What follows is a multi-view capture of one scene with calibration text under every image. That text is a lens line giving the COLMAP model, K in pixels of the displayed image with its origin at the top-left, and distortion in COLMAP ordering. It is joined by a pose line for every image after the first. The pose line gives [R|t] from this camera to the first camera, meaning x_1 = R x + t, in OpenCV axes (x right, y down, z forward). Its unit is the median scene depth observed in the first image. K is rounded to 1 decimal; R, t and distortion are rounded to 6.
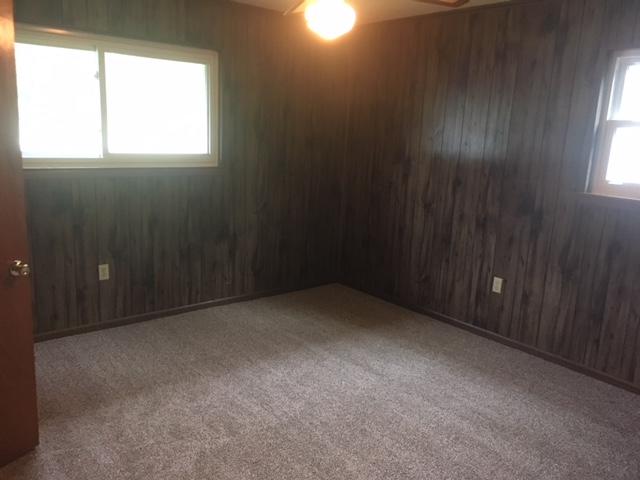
lens RADIAL K [[541.0, 0, 320.0], [0, 541.0, 240.0], [0, 0, 1]] dist [0.090793, -0.112912]
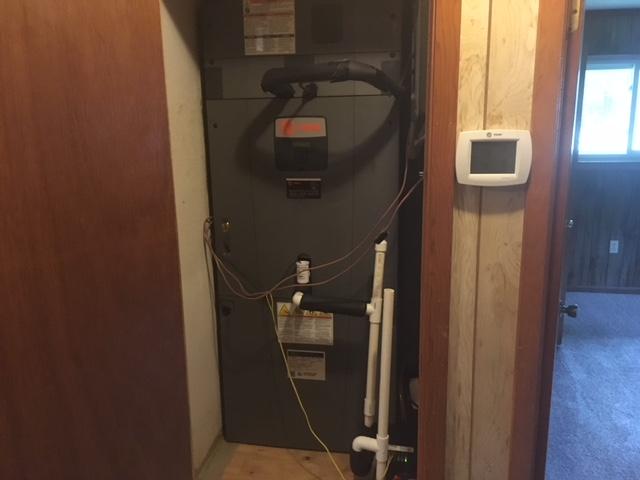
lens RADIAL K [[541.0, 0, 320.0], [0, 541.0, 240.0], [0, 0, 1]] dist [0.090793, -0.112912]
pose [[0.658275, 0.109195, -0.744816, 0.093597], [-0.104916, 0.993075, 0.052866, 0.048571], [0.745430, 0.043343, 0.665173, -0.329804]]
